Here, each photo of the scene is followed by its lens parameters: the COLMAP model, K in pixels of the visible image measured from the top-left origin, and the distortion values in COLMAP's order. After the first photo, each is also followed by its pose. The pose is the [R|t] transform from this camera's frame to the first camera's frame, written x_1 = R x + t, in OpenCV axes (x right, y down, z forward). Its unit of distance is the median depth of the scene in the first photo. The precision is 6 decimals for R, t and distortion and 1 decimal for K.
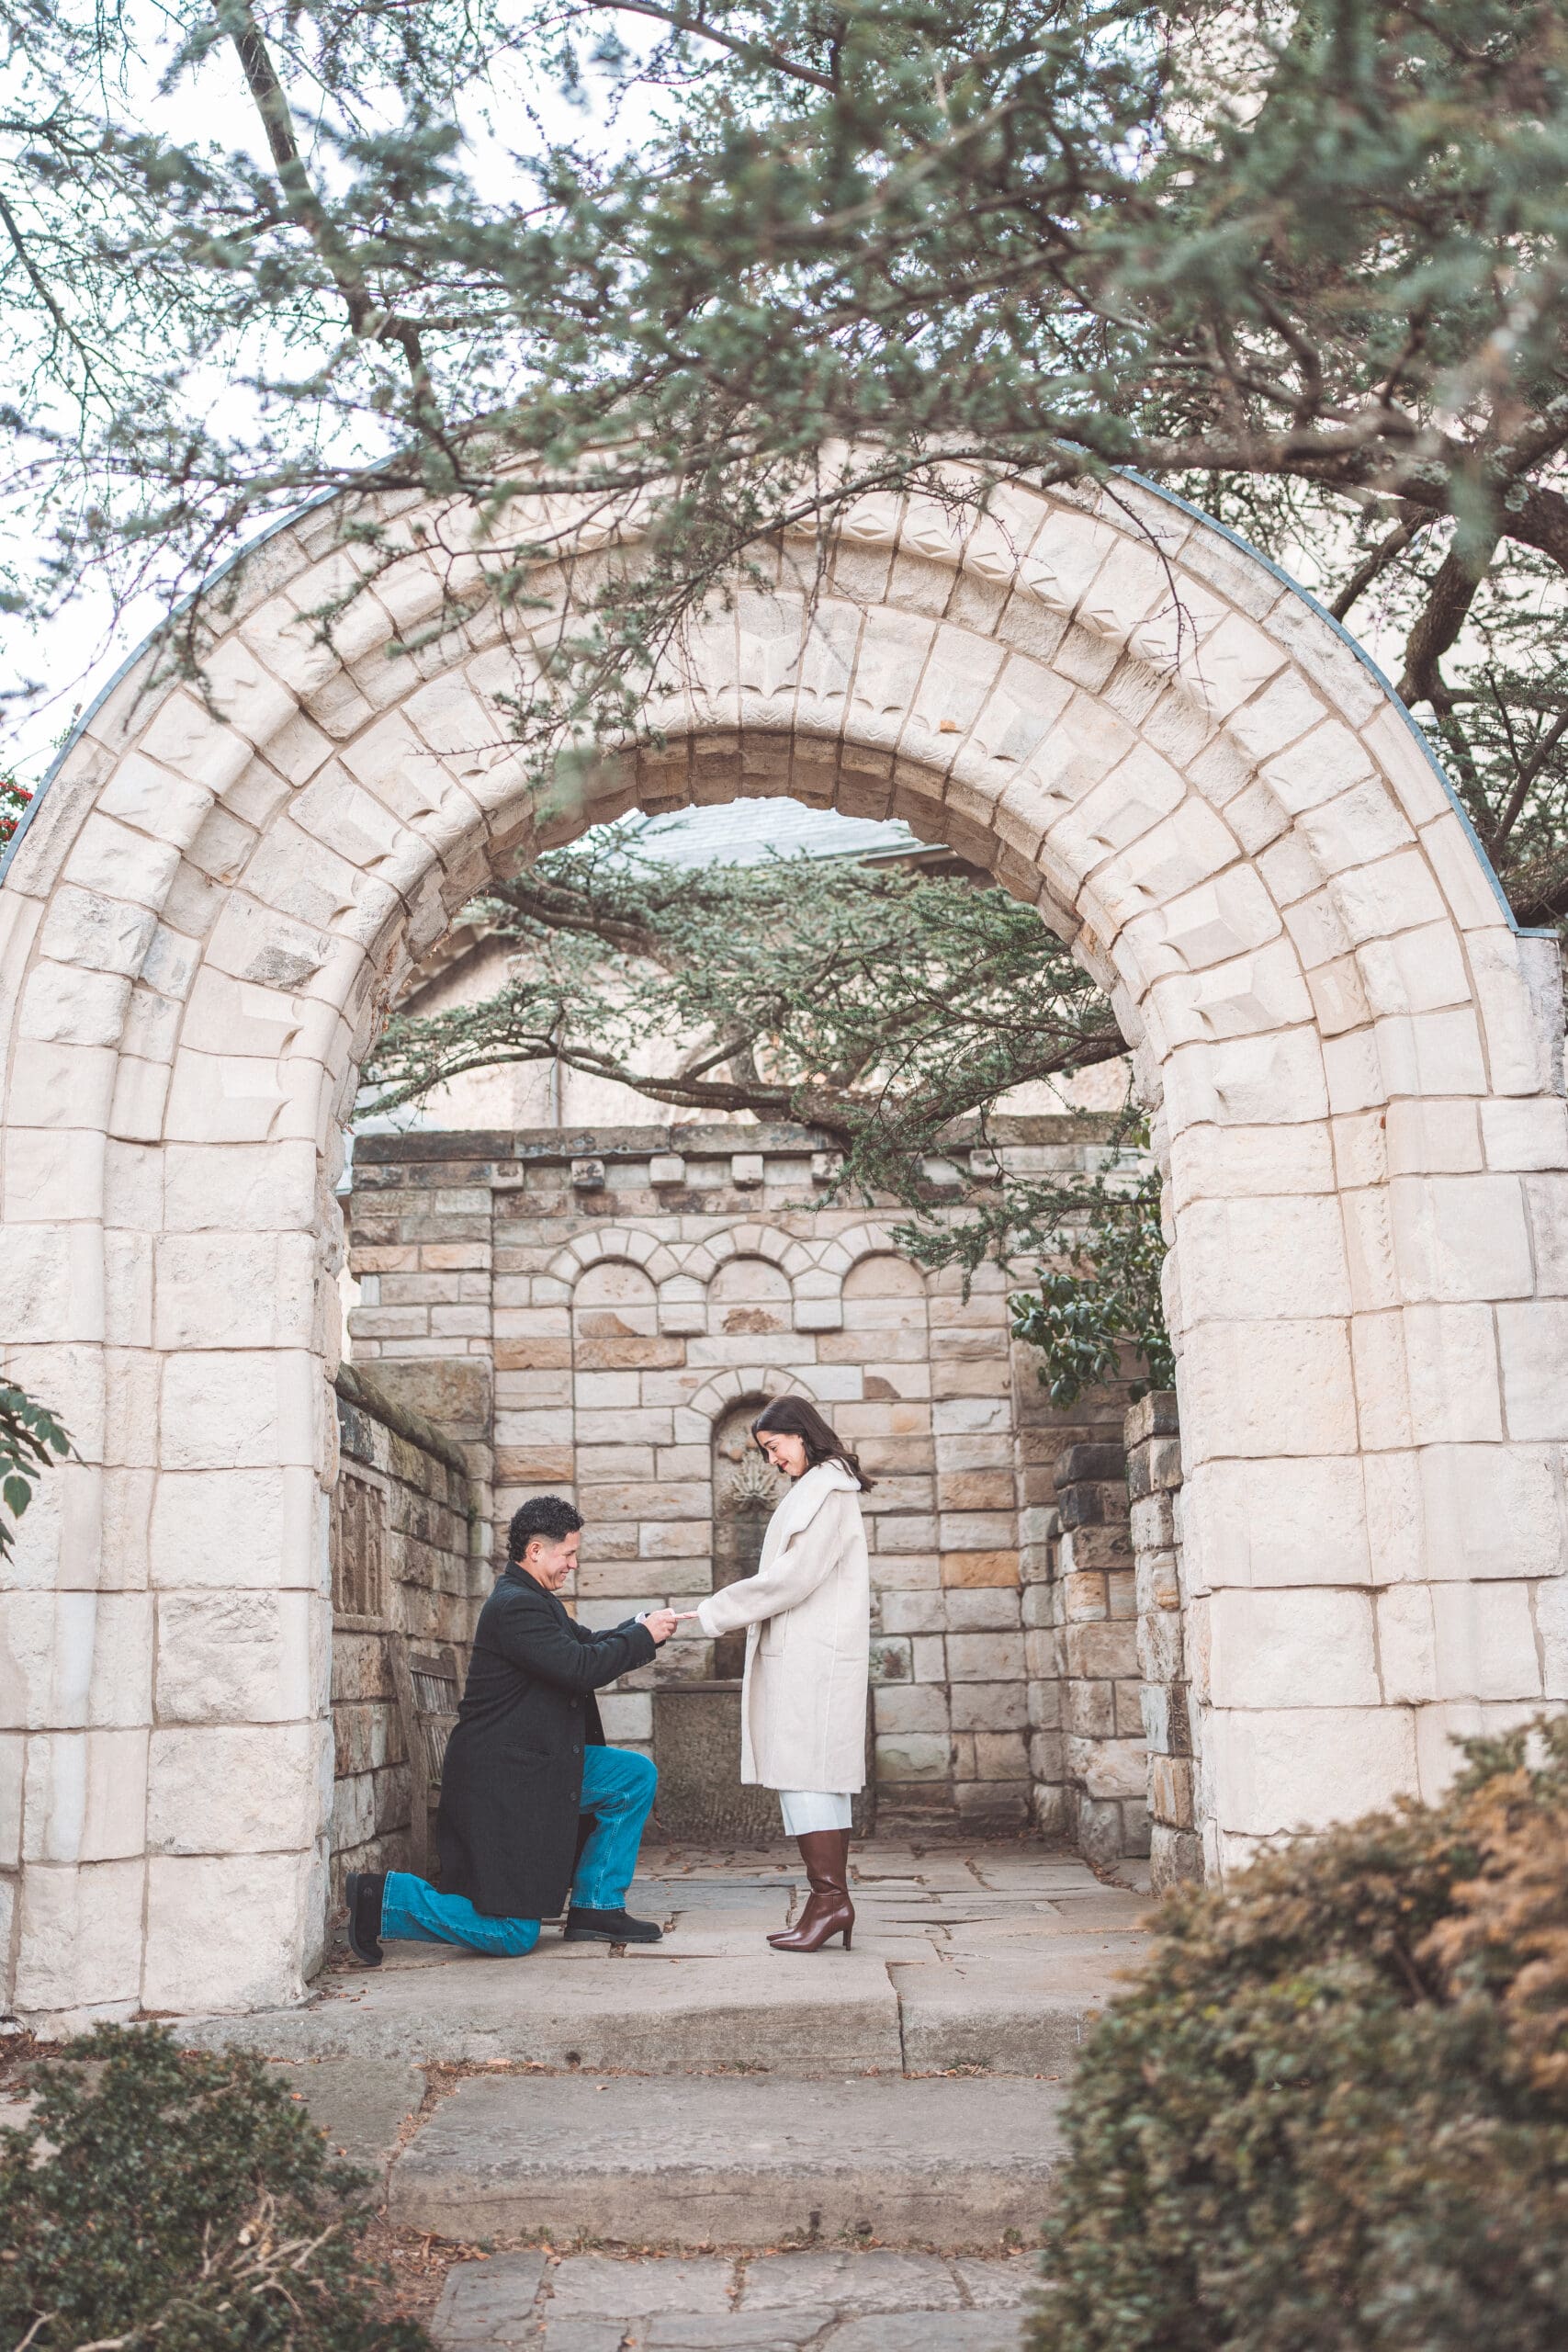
lens RADIAL K [[2426.6, 0, 784.9], [0, 2426.6, 1127.5], [0, 0, 1]] dist [-0.049218, 0.171576]
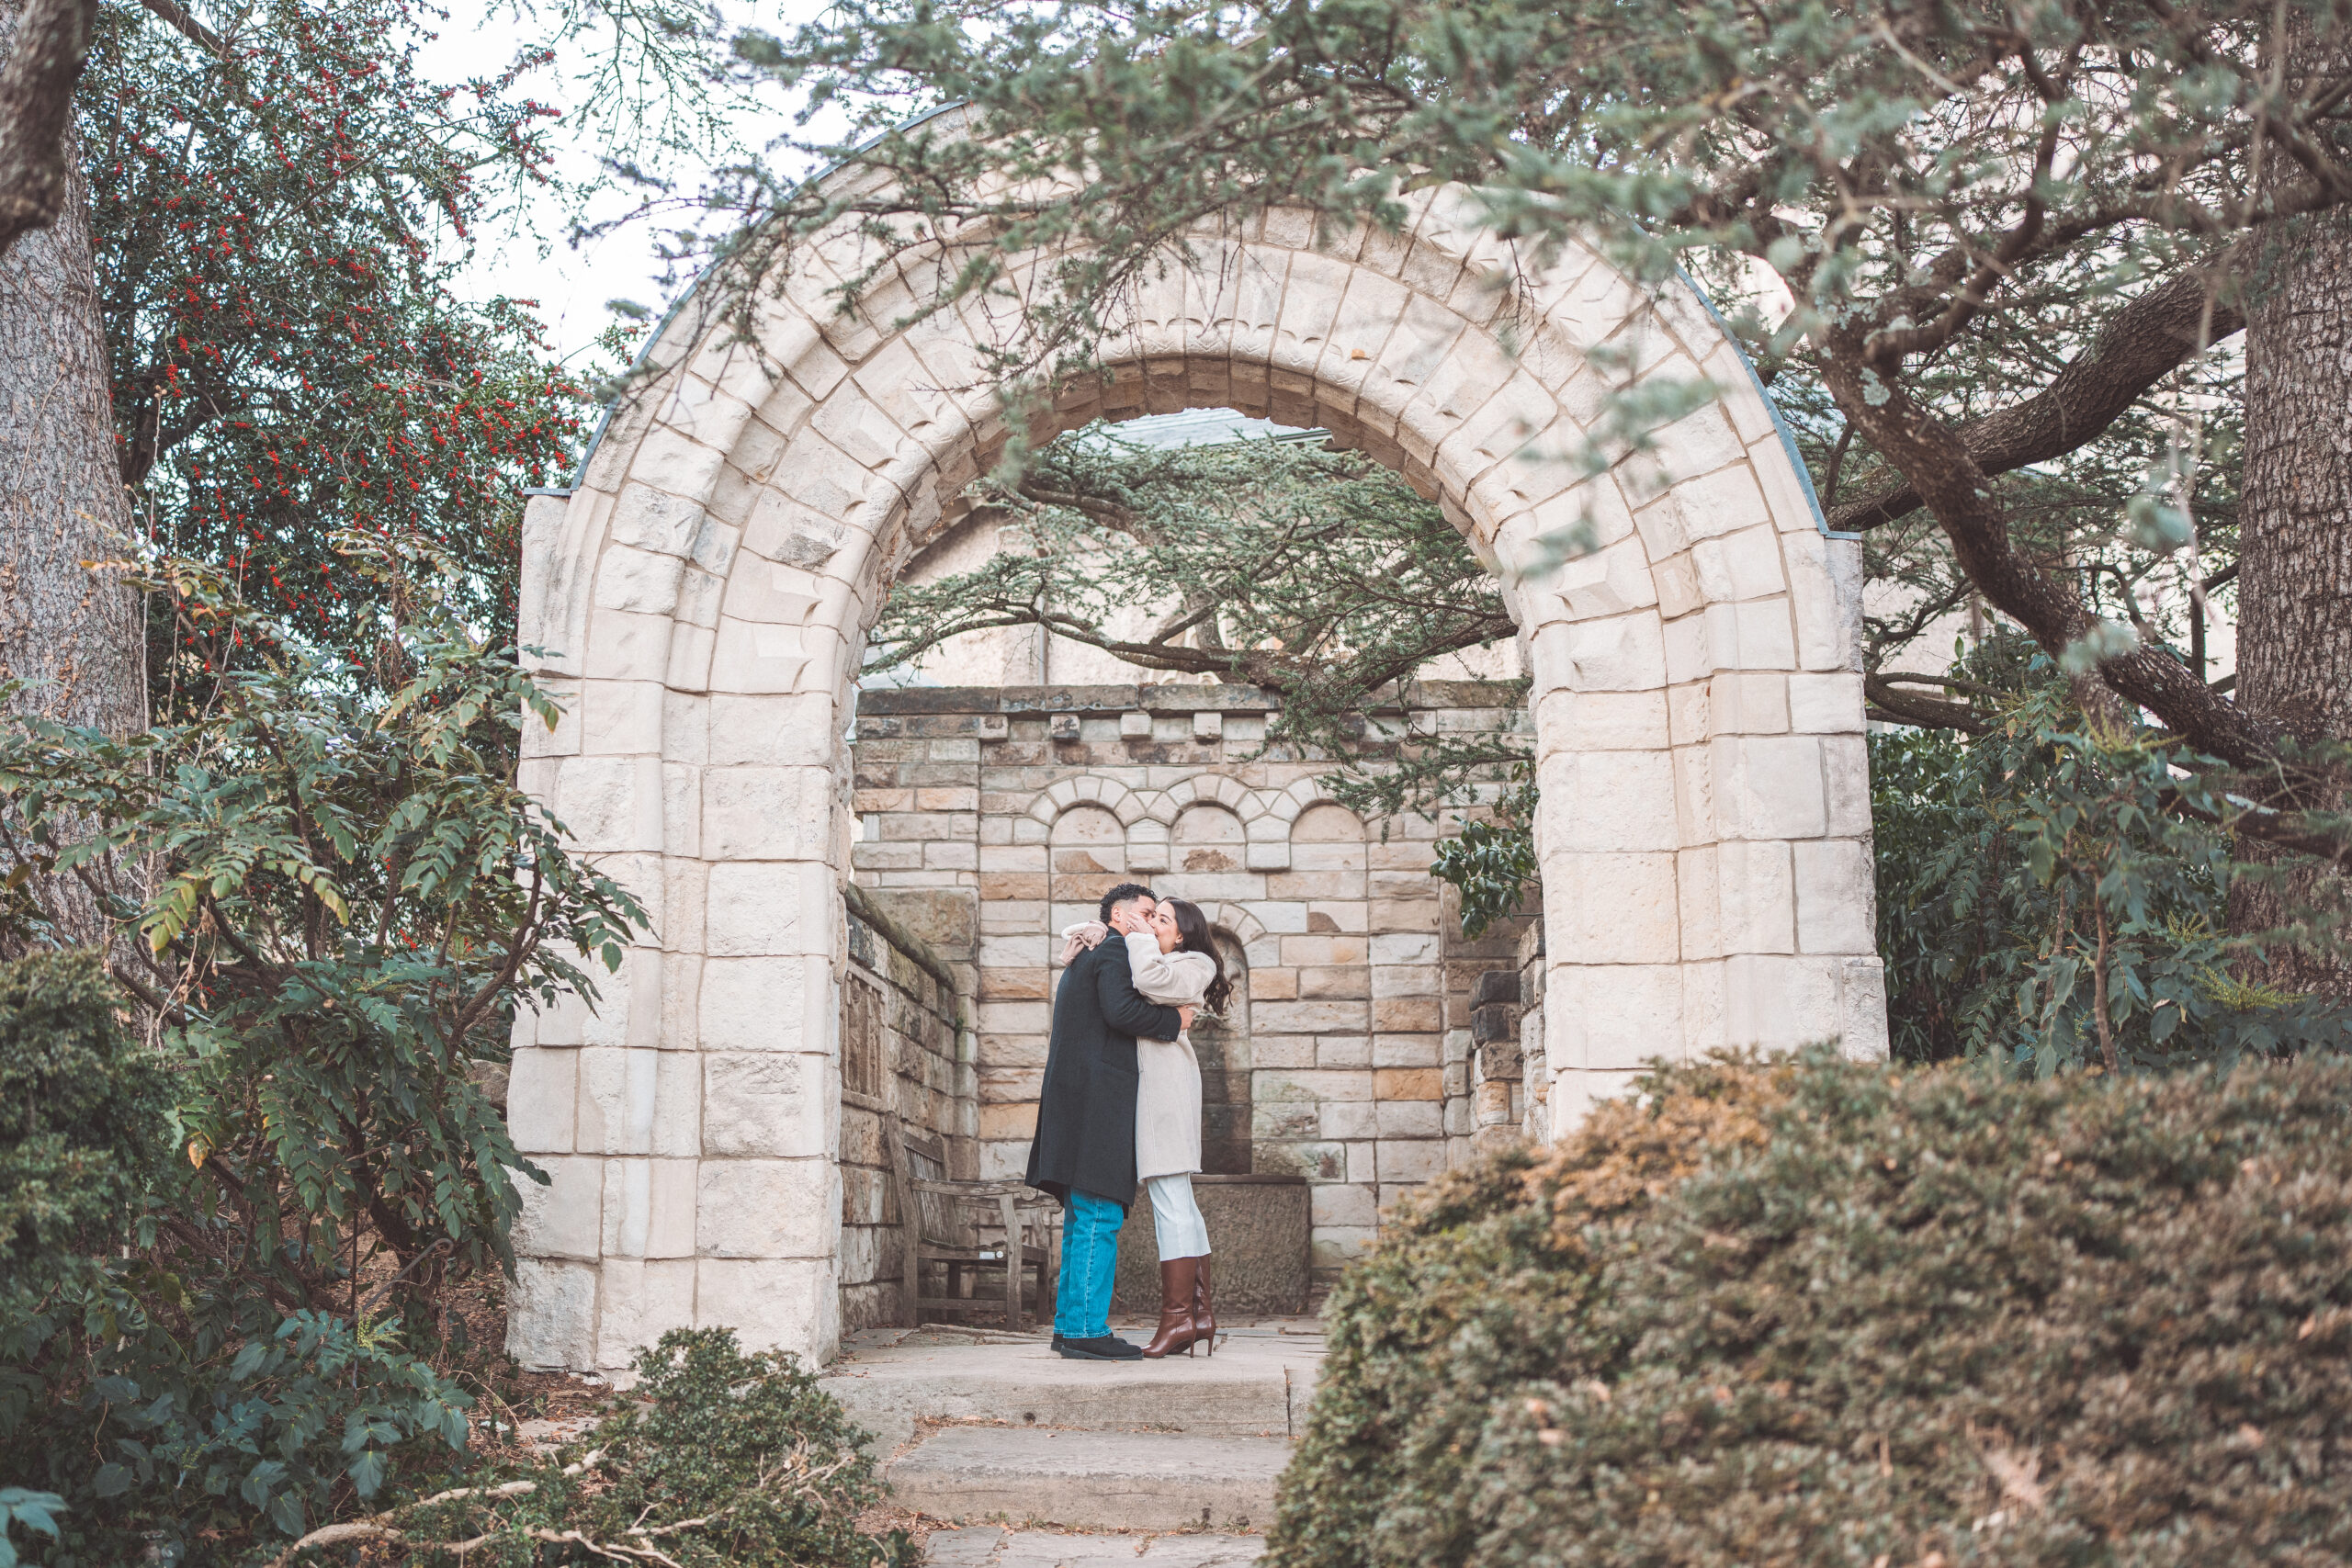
lens RADIAL K [[2426.6, 0, 1175.8], [0, 2426.6, 832.9], [0, 0, 1]] dist [-0.049218, 0.171576]
pose [[0.998958, 0.017358, -0.042209, 0.021405], [-0.014820, 0.998105, 0.059730, 0.000117], [0.043166, -0.059043, 0.997322, -0.141693]]
